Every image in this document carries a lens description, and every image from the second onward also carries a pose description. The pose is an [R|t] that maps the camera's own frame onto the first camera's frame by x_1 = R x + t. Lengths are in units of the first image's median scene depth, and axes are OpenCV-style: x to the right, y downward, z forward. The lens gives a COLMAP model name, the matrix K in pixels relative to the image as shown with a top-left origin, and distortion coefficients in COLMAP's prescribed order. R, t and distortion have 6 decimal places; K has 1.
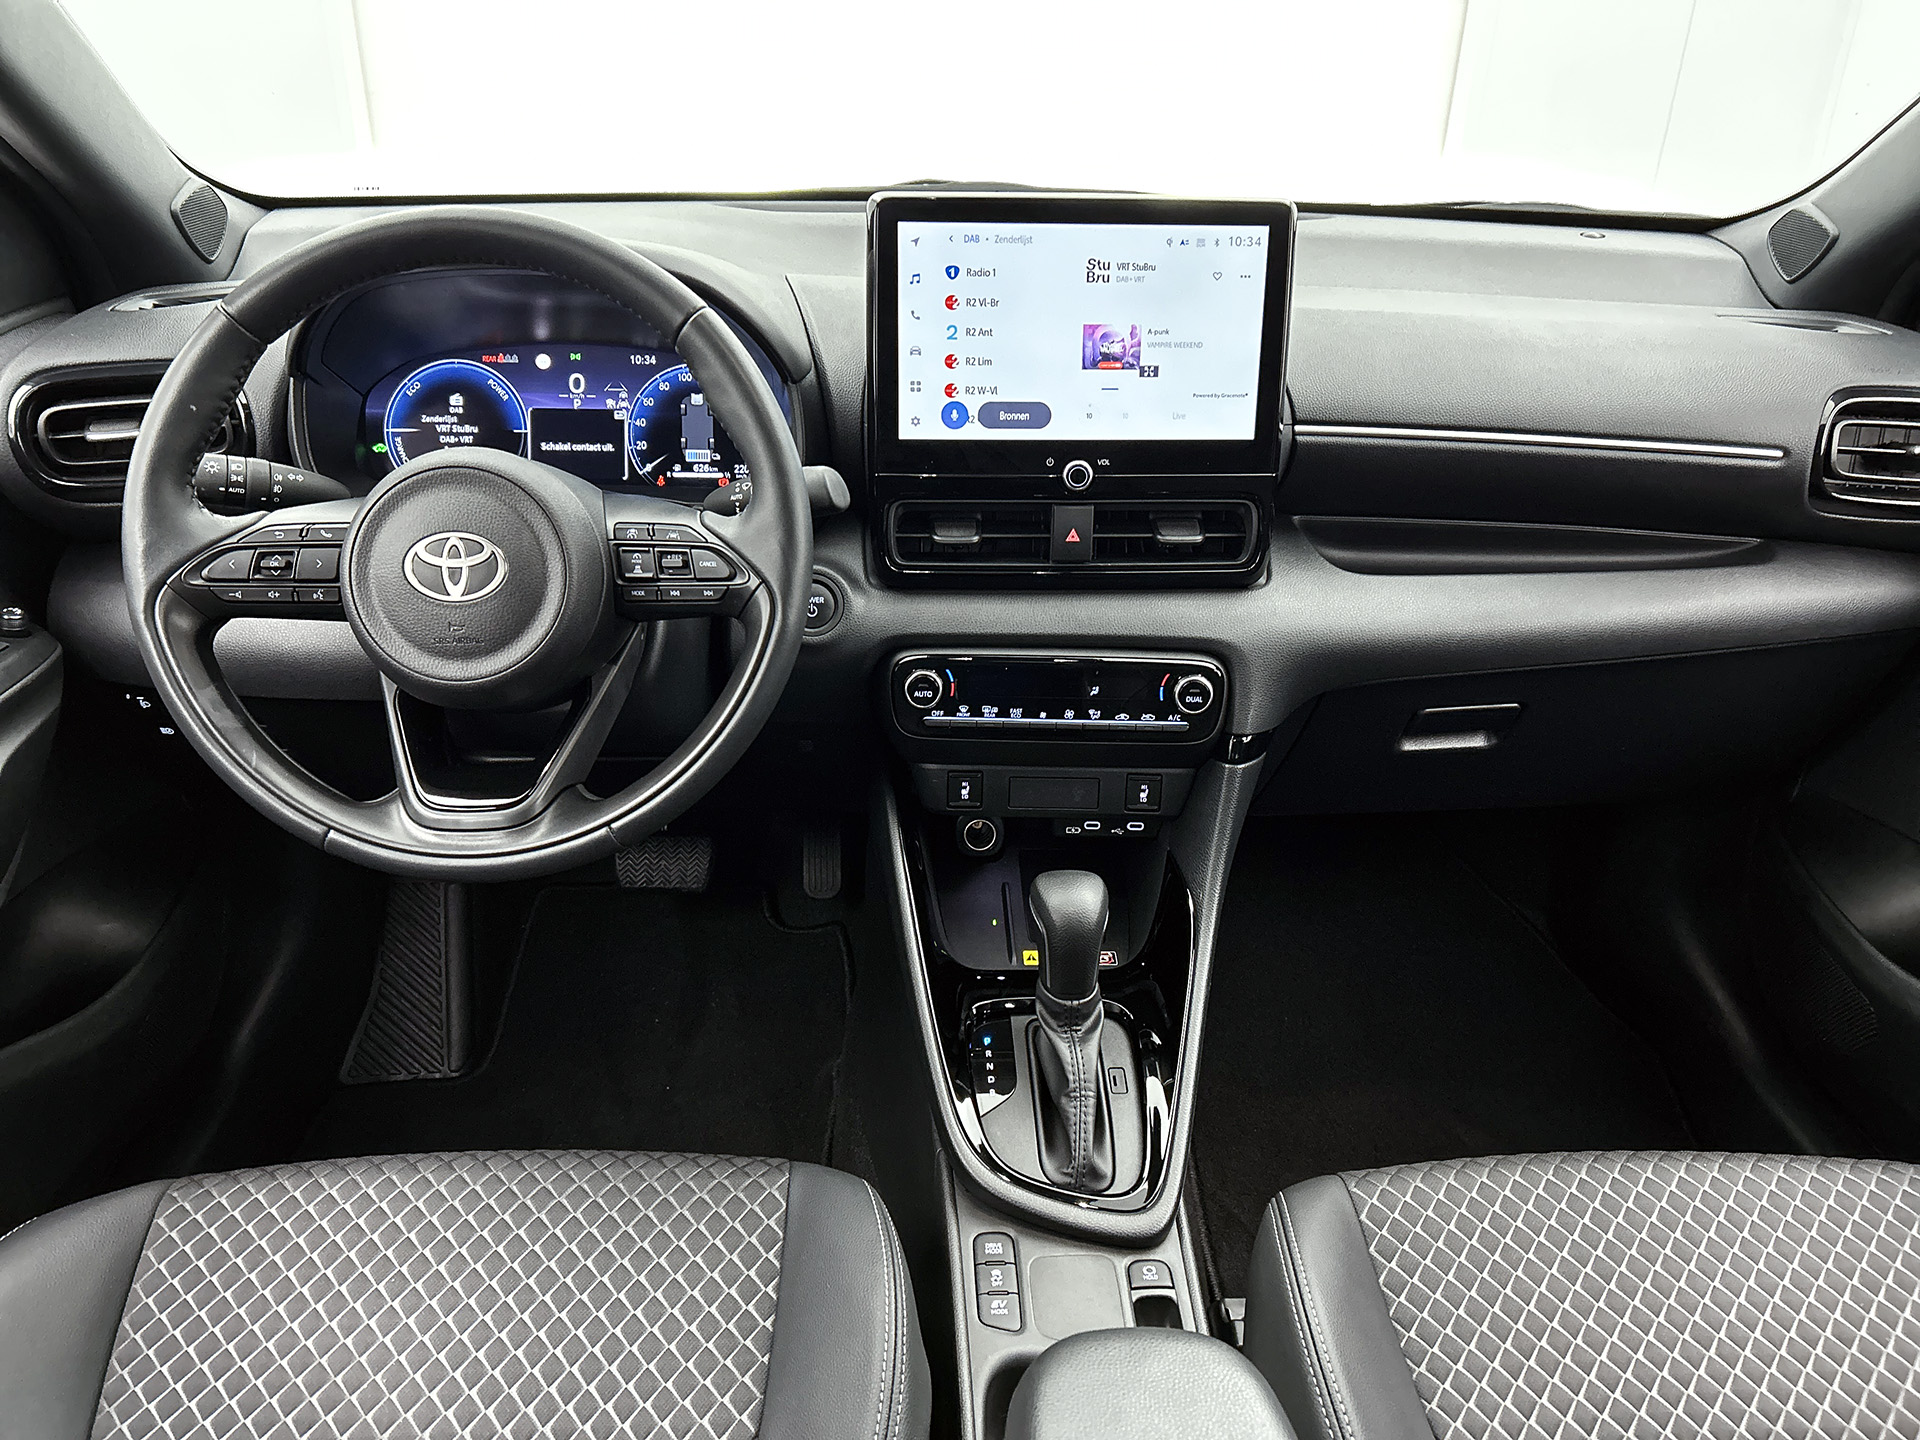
lens RADIAL K [[1466.9, 0, 950.0], [0, 1466.9, 720.9], [0, 0, 1]] dist [0.032214, -0.009108]
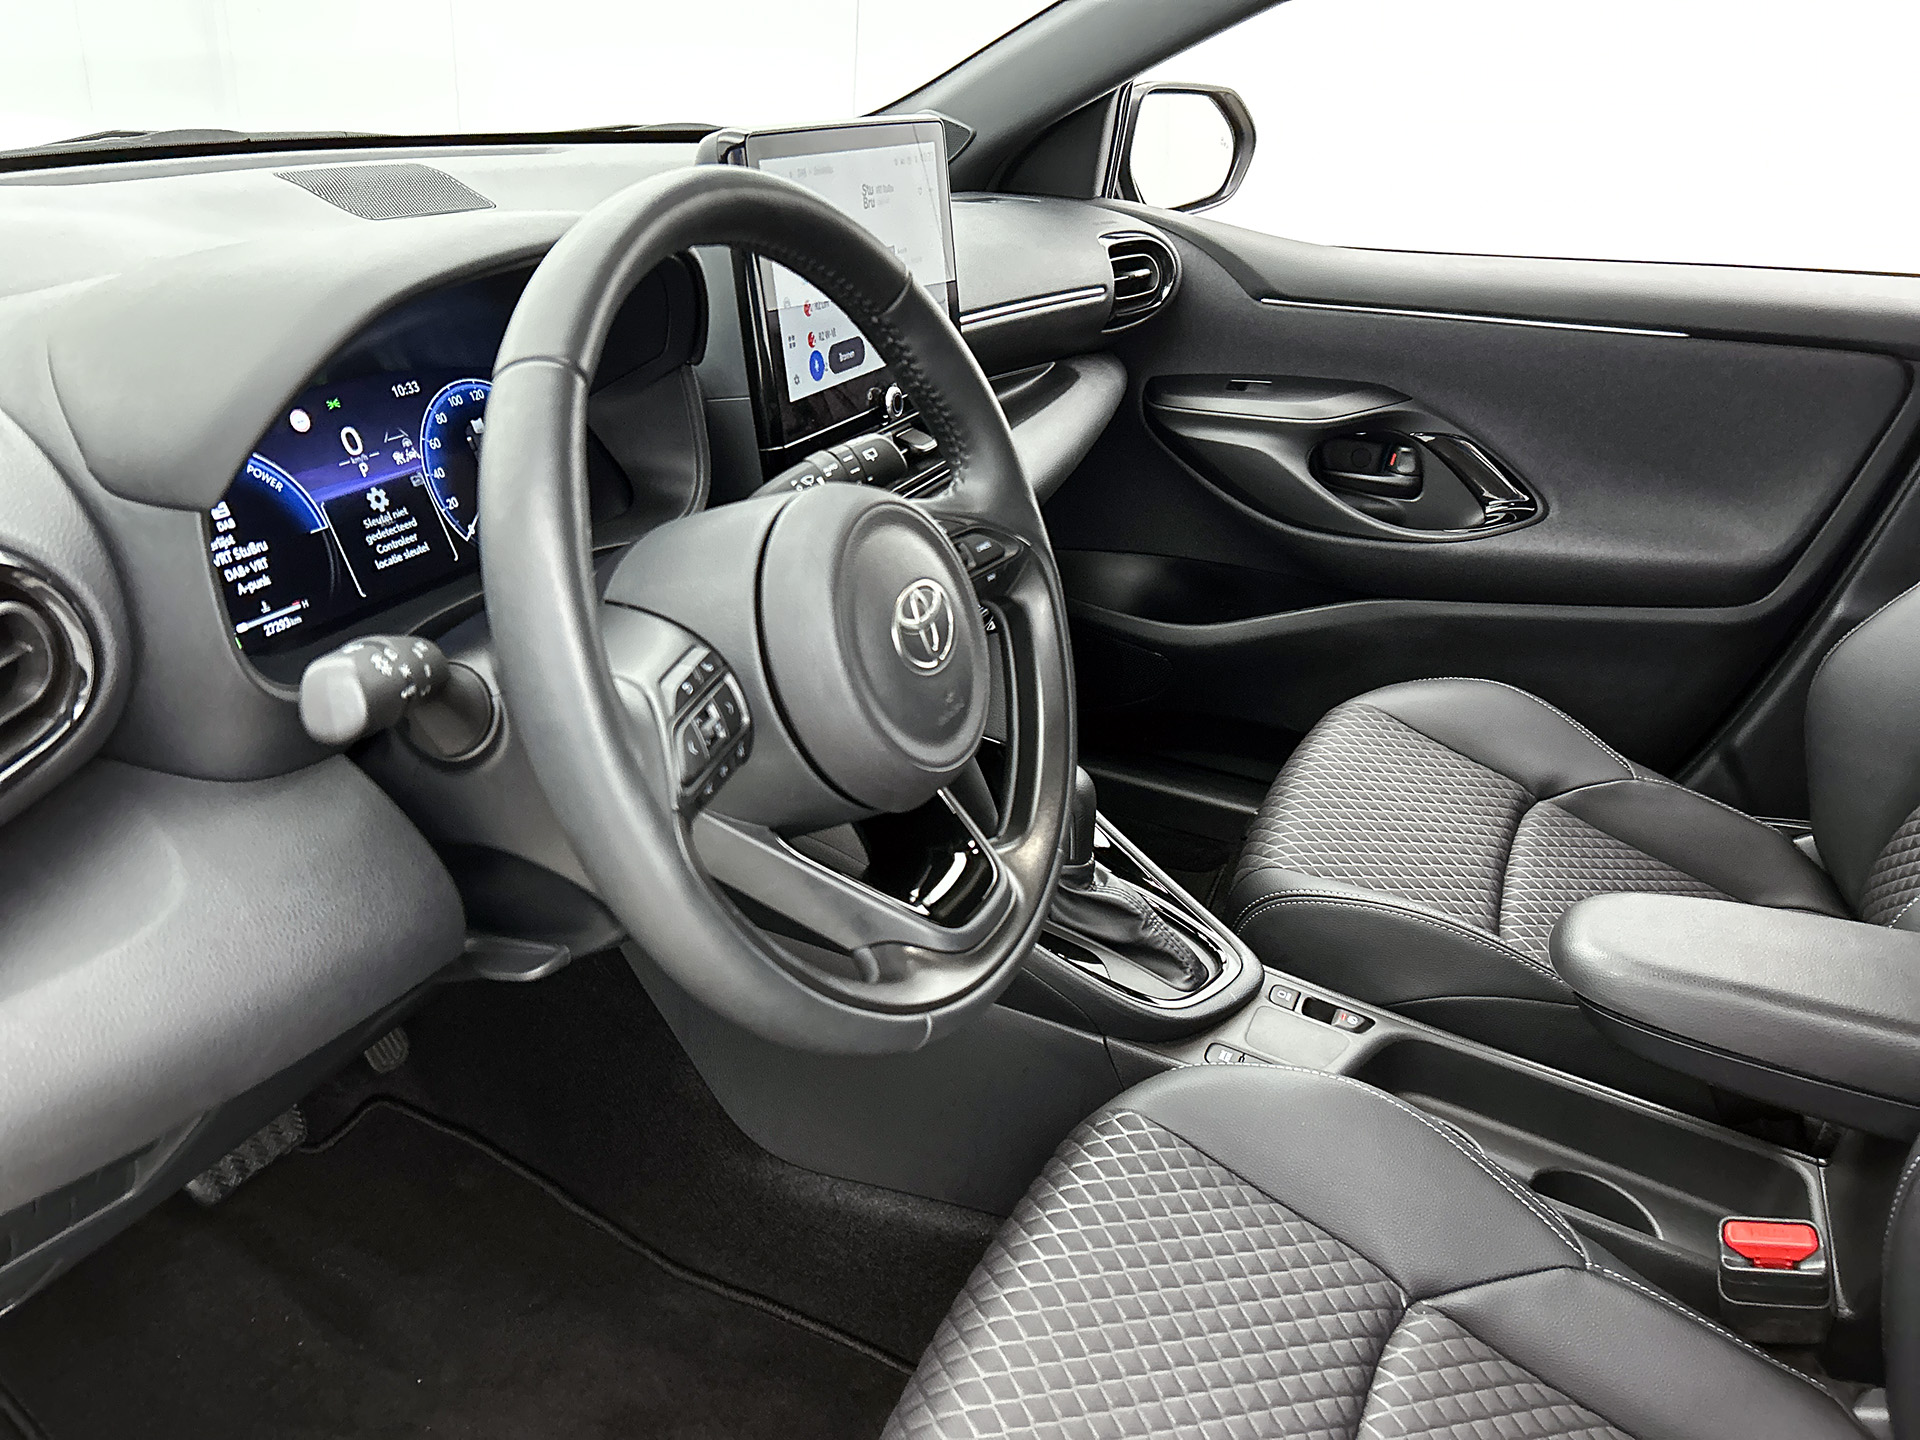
lens RADIAL K [[1466.9, 0, 964.2], [0, 1466.9, 707.9], [0, 0, 1]] dist [0.032214, -0.009108]
pose [[0.452423, -0.373293, 0.809917, -0.789226], [0.344994, 0.910731, 0.227044, -0.190097], [-0.822370, 0.176697, 0.540819, 0.459019]]
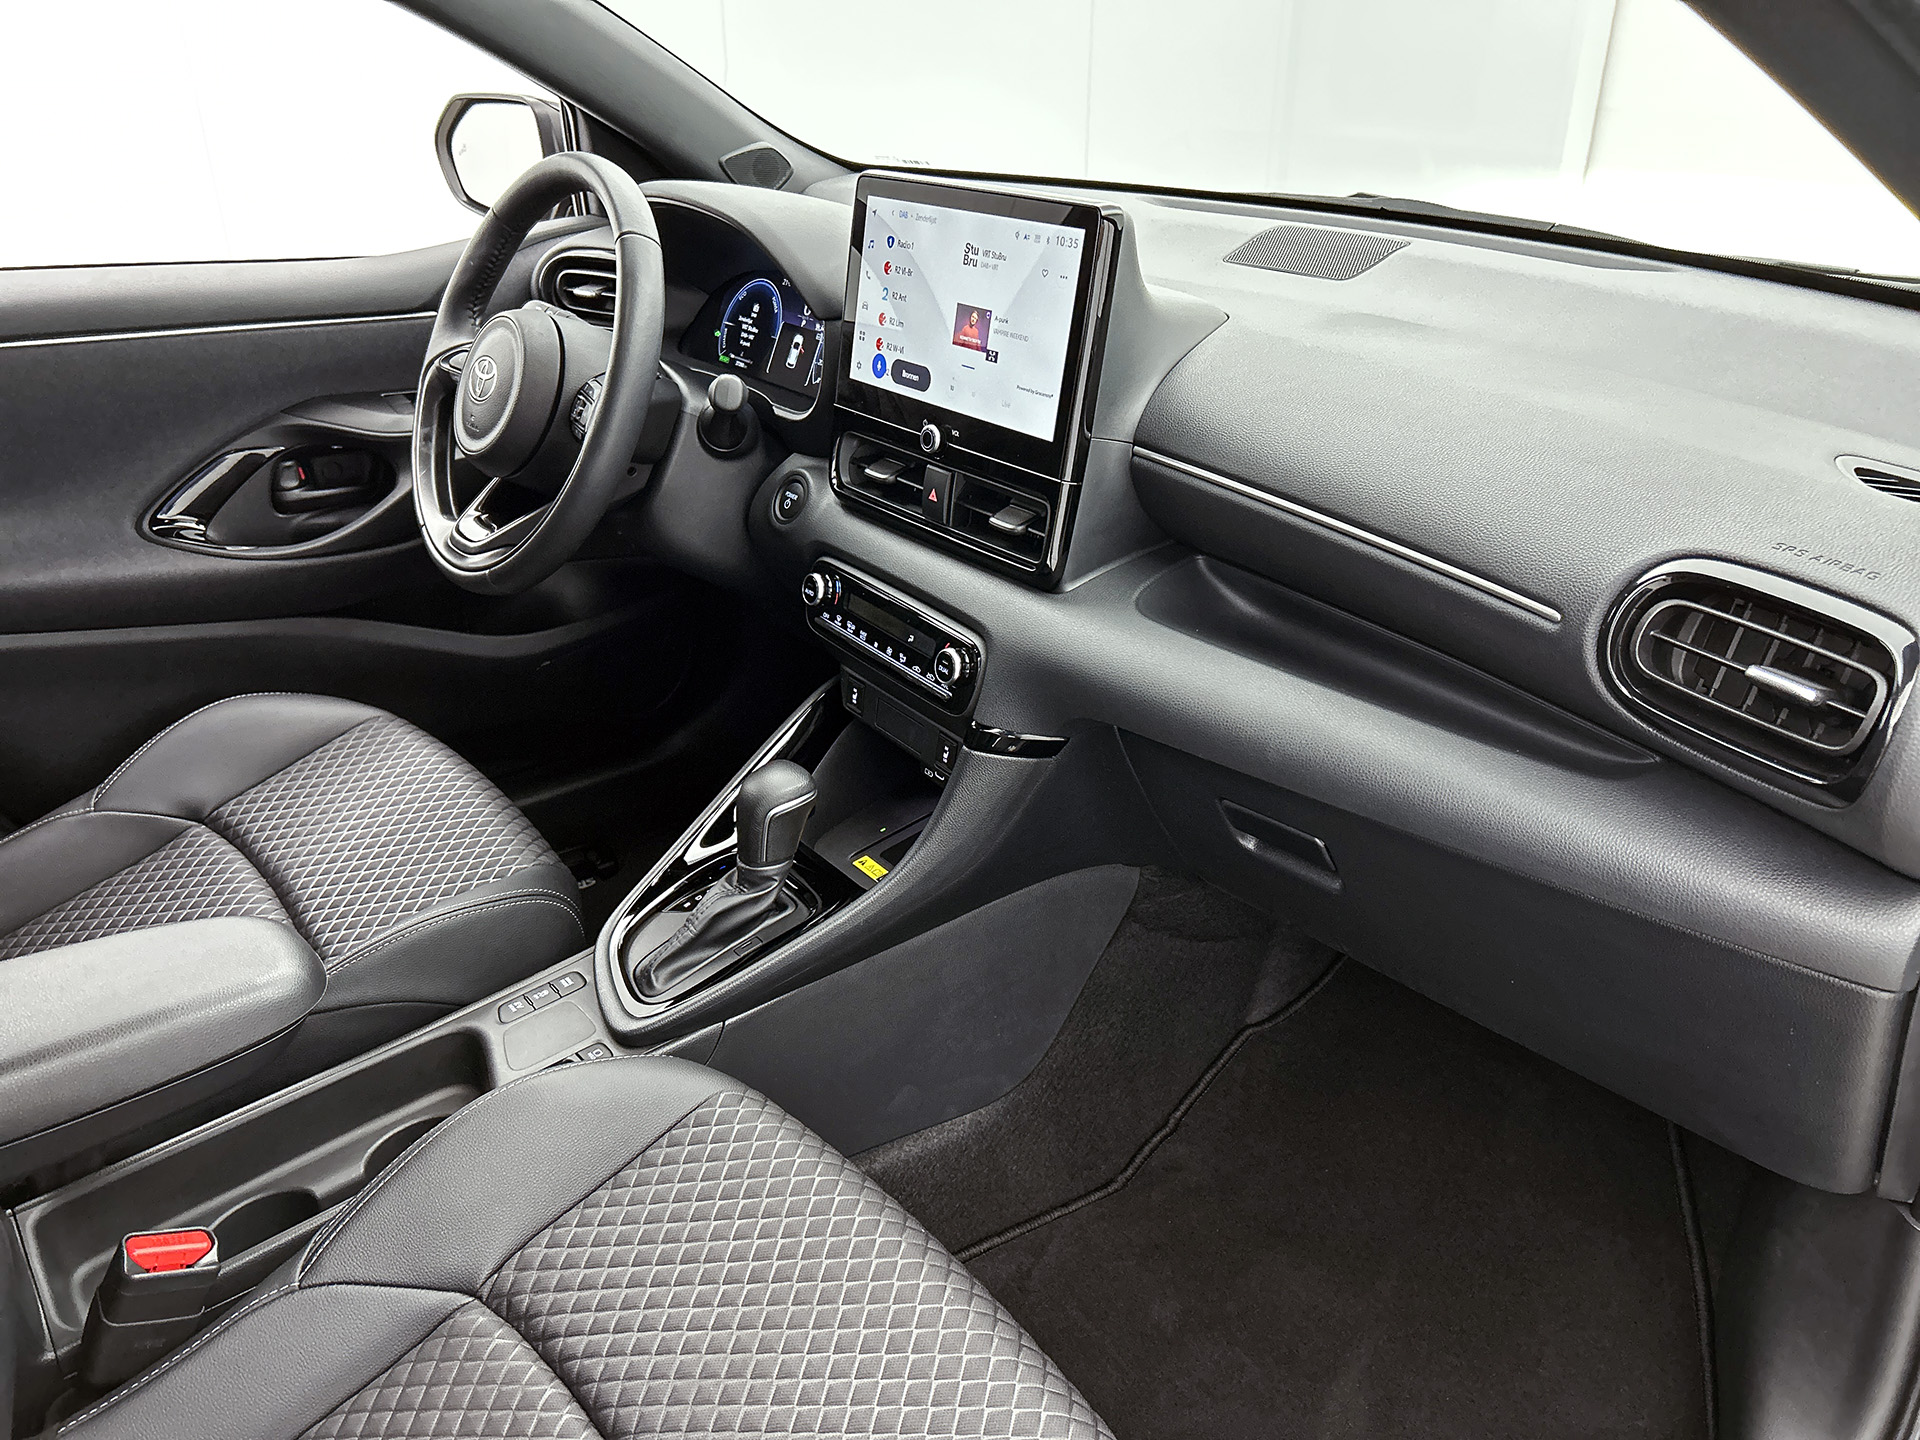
lens RADIAL K [[1466.9, 0, 957.2], [0, 1466.9, 719.1], [0, 0, 1]] dist [0.032214, -0.009108]
pose [[0.580541, 0.338477, -0.740544, 0.985117], [-0.349215, 0.925109, 0.149072, -0.145444], [0.735541, 0.172066, 0.655265, 0.338826]]
